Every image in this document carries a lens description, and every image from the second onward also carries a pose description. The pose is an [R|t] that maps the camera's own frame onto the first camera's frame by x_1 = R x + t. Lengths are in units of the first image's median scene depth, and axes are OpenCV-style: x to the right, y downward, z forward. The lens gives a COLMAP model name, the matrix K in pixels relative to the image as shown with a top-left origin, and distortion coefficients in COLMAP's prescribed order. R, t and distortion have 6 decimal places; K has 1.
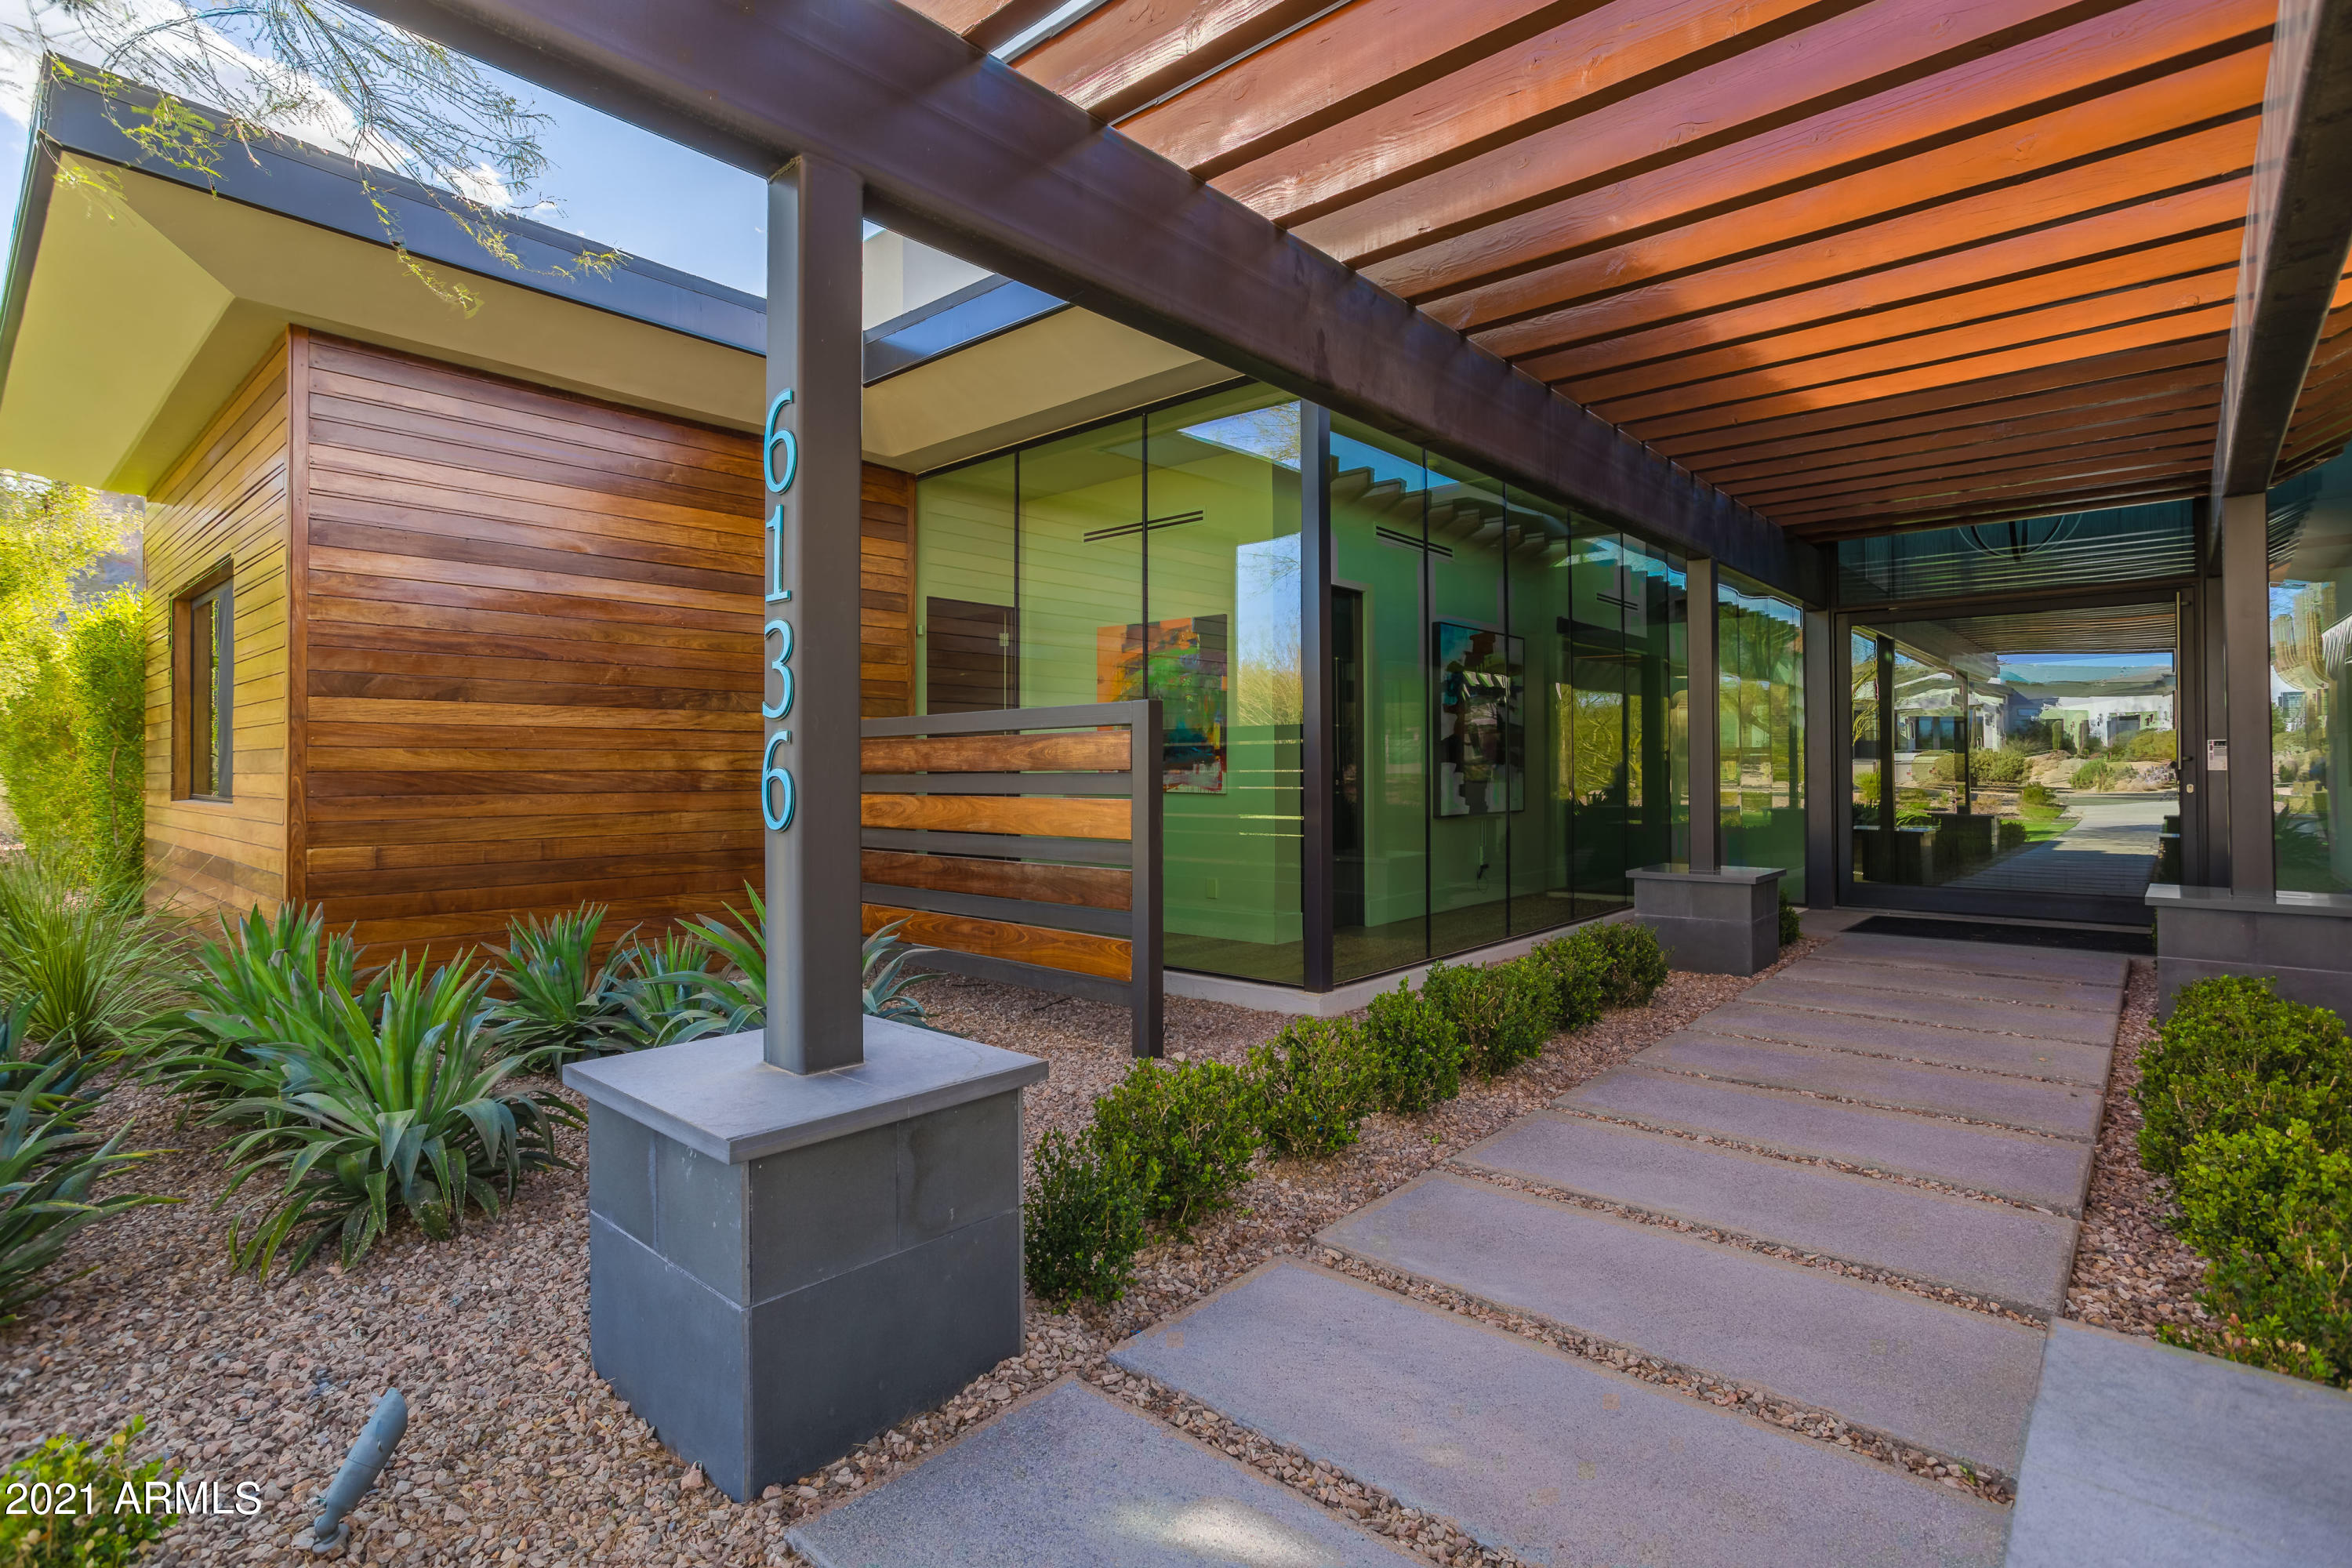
lens RADIAL K [[1139.3, 0, 1172.1], [0, 1139.3, 766.9], [0, 0, 1]] dist [-0.022847, 0.000217]
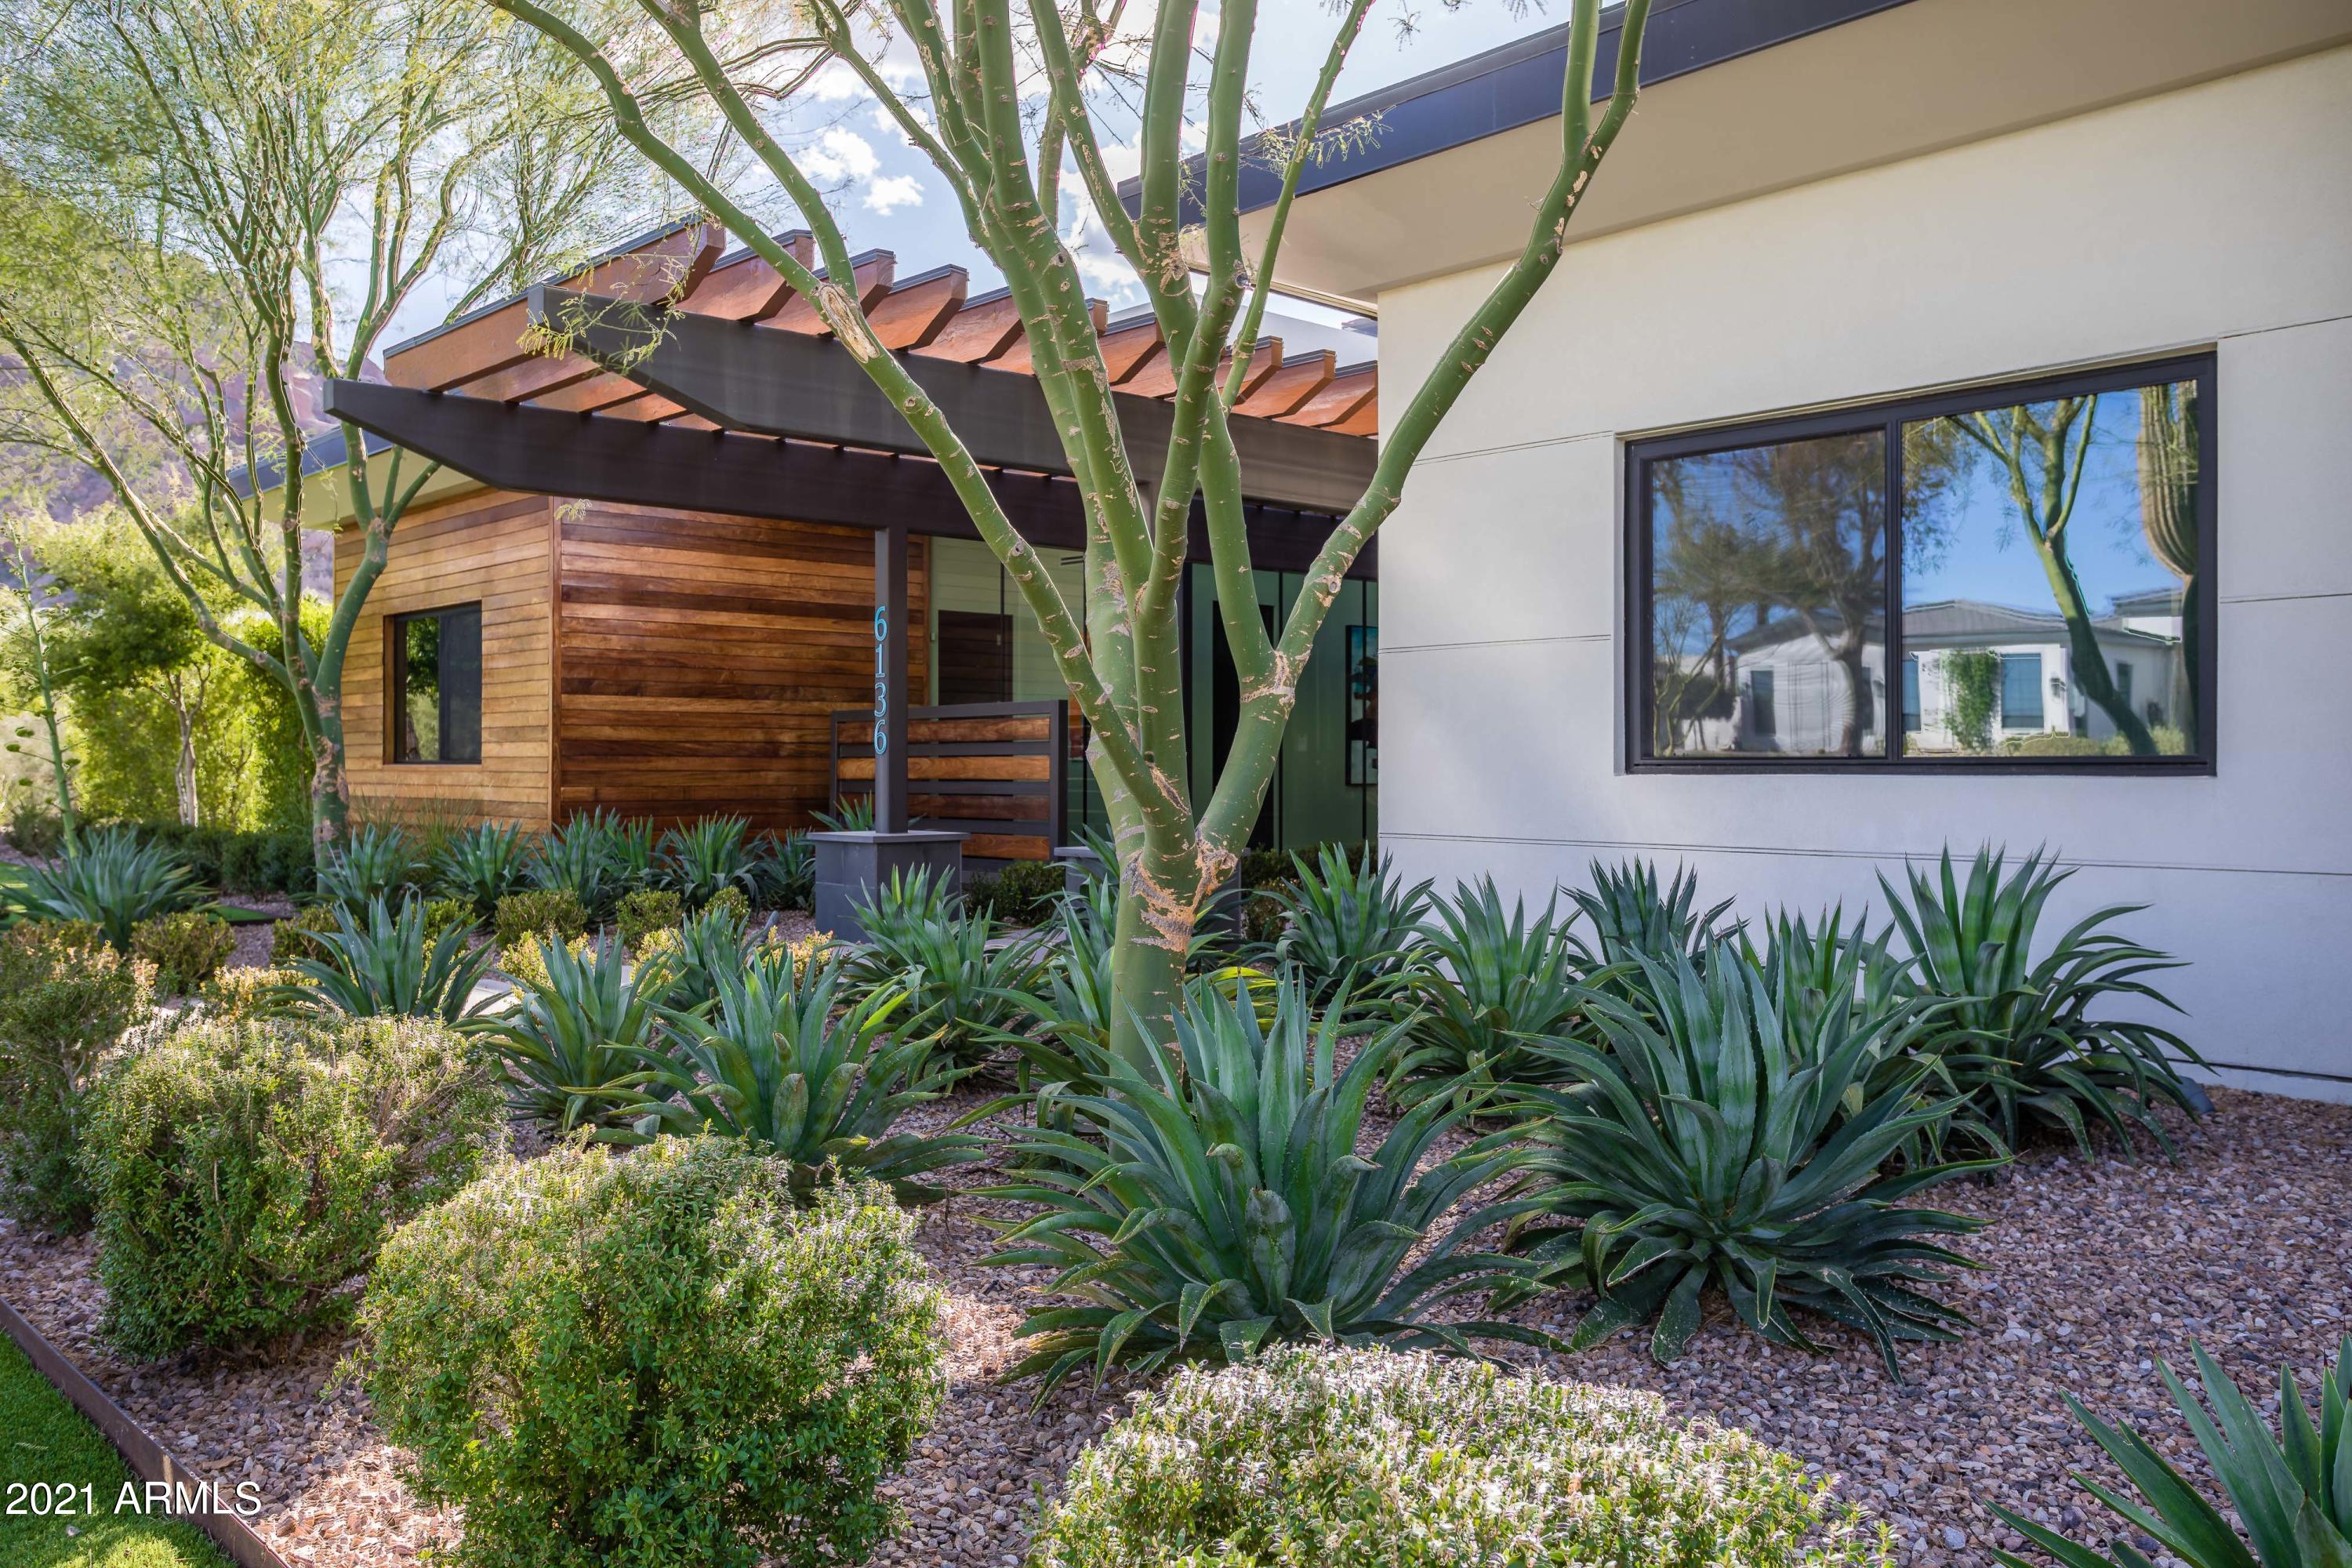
lens RADIAL K [[1850.1, 0, 1176.0], [0, 1850.1, 784.0], [0, 0, 1]] dist [0.000712, -0.000228]
pose [[0.995620, 0.004947, -0.093366, 0.342983], [-0.003850, 0.999921, 0.011924, 0.029940], [0.093417, -0.011512, 0.995560, -1.466672]]
